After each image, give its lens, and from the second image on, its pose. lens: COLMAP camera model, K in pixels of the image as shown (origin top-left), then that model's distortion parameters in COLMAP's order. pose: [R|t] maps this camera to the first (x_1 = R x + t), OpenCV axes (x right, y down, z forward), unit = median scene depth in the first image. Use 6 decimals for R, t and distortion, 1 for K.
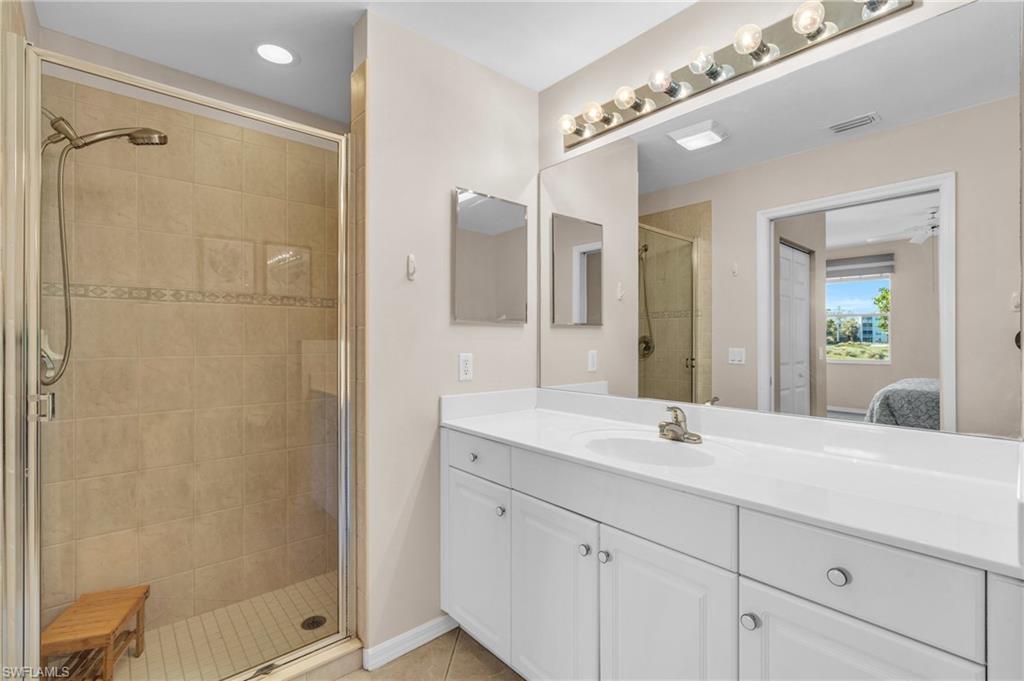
lens RADIAL K [[462.7, 0, 513.7], [0, 462.7, 338.1], [0, 0, 1]] dist [-0.012272, -0.000288]
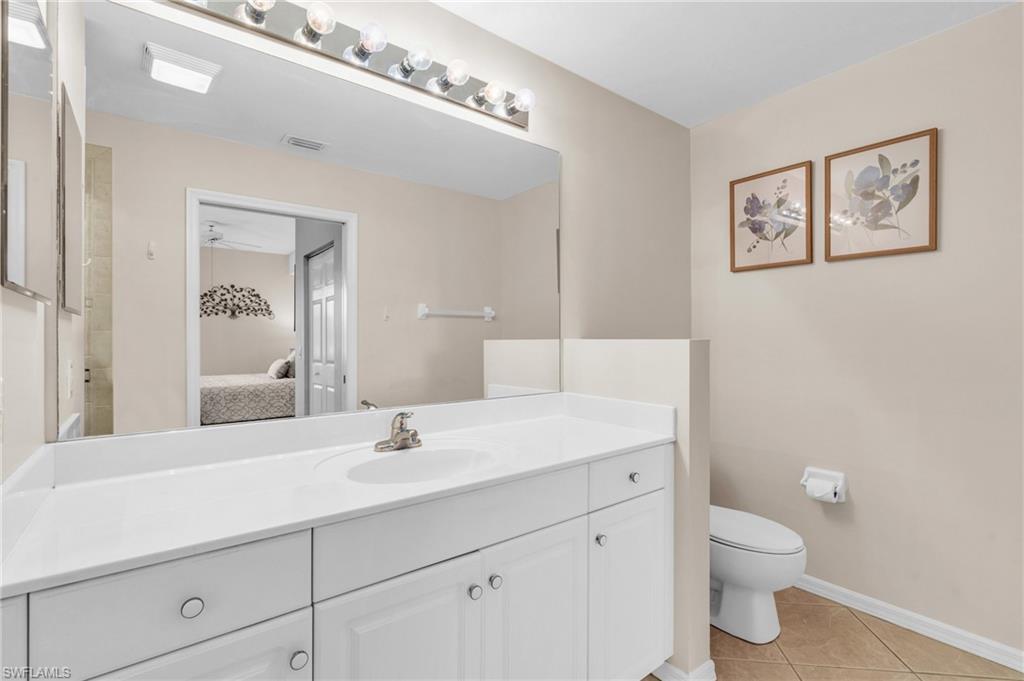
lens RADIAL K [[462.7, 0, 513.2], [0, 462.7, 340.1], [0, 0, 1]] dist [-0.012272, -0.000288]
pose [[0.056402, -0.002536, 0.998405, -0.345861], [0.001188, 0.999996, 0.002473, 0.001856], [-0.998407, 0.001047, 0.056405, 0.455359]]
